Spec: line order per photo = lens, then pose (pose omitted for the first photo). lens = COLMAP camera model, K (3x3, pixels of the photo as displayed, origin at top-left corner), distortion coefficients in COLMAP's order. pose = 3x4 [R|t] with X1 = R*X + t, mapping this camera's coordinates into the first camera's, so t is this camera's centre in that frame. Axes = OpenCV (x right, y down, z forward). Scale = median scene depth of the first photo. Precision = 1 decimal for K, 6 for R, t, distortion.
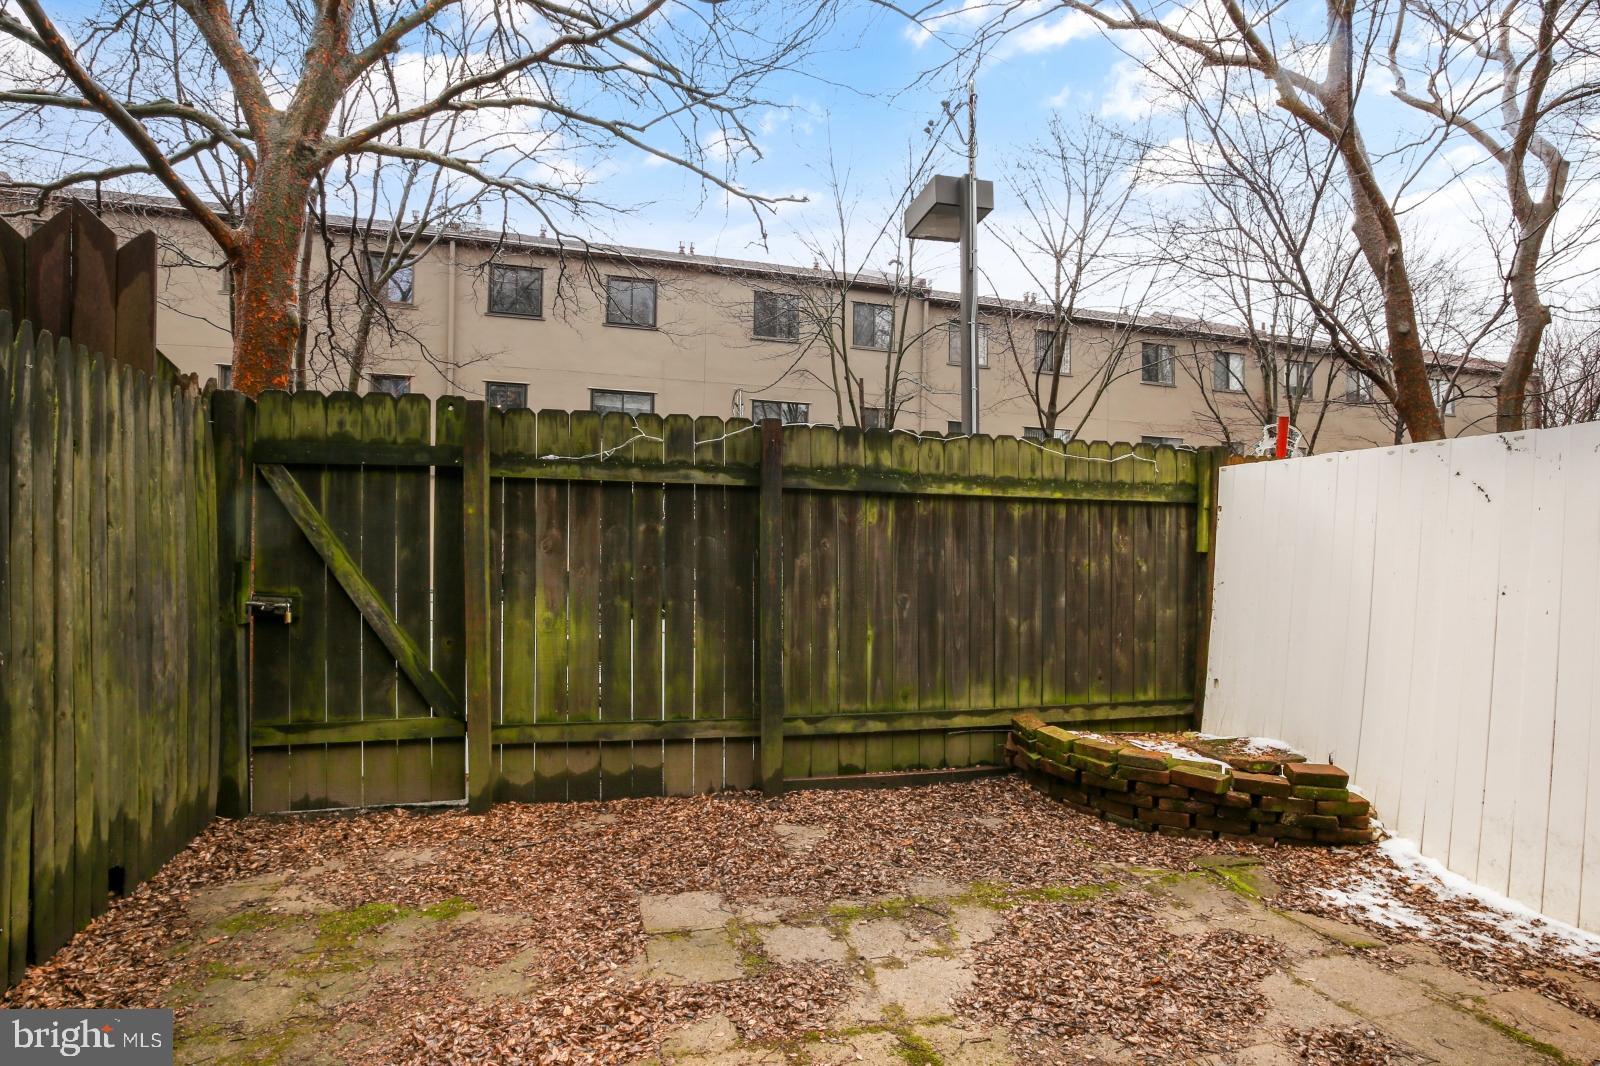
lens RADIAL K [[791.7, 0, 815.2], [0, 791.7, 561.2], [0, 0, 1]] dist [-0.030609, 0.000168]
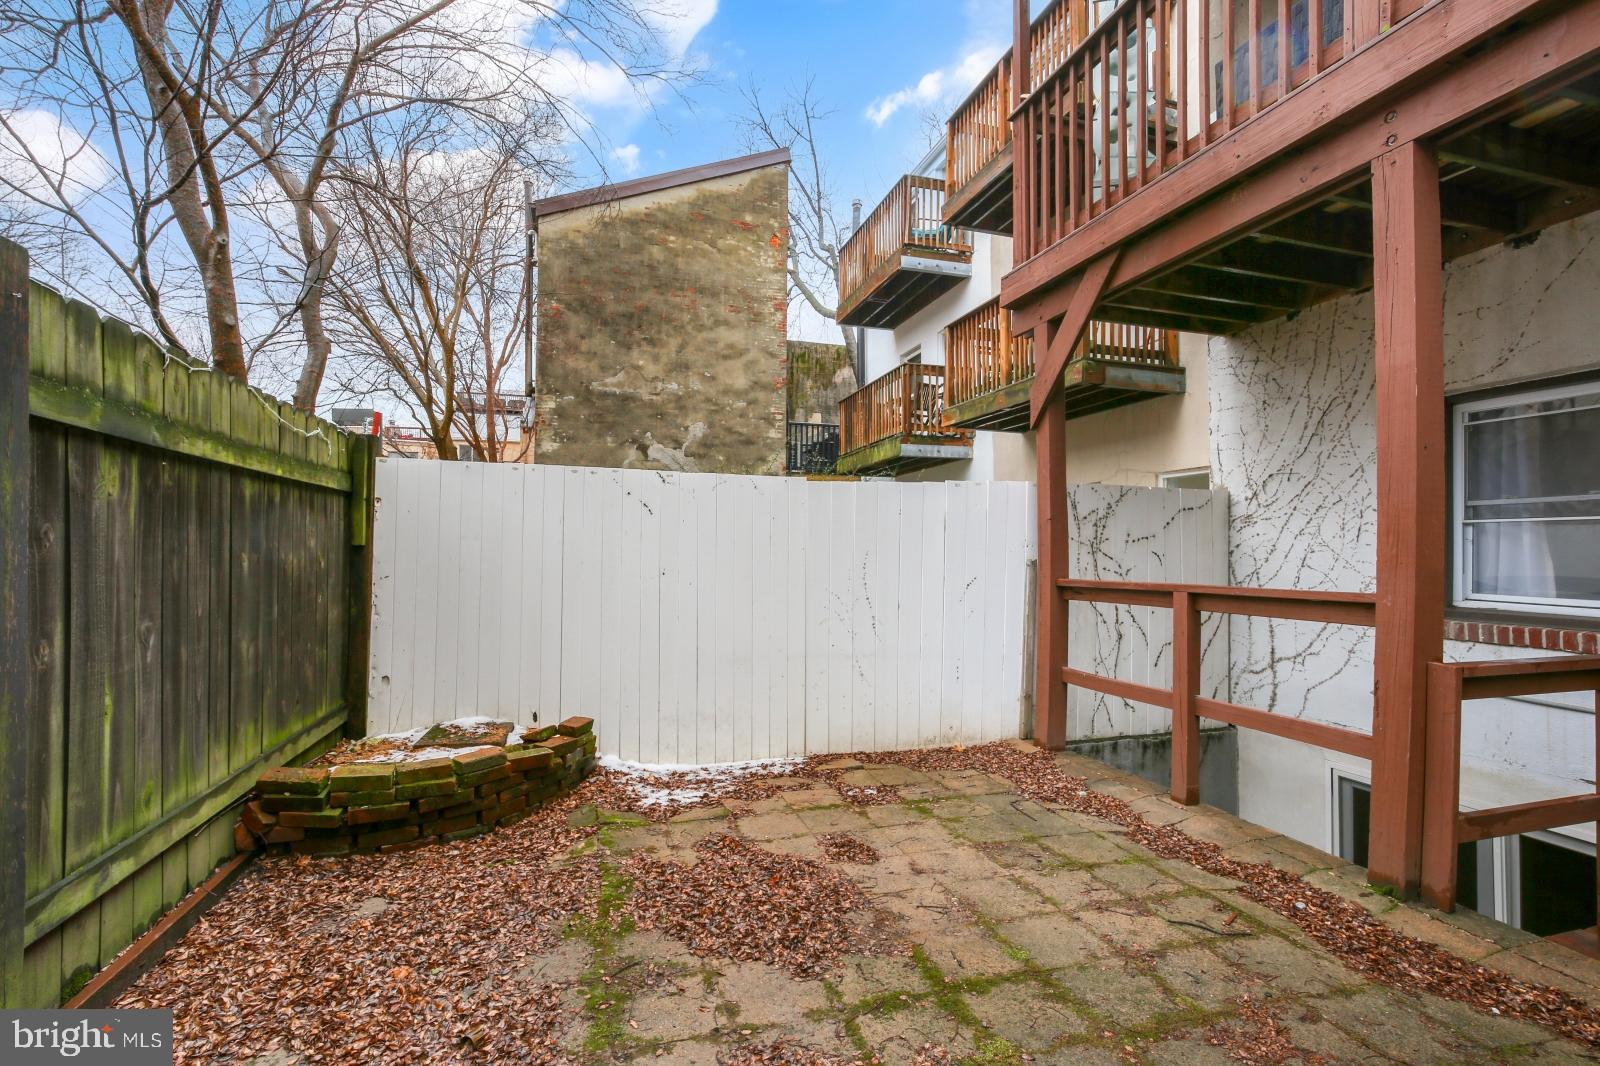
lens RADIAL K [[744.3, 0, 800.0], [0, 744.3, 533.0], [0, 0, 1]] dist [-0.037168, 0.007250]
pose [[-0.034678, 0.009294, 0.999355, -0.433341], [0.009054, 0.999919, -0.008985, -0.013951], [-0.999358, 0.008737, -0.034760, 0.546614]]
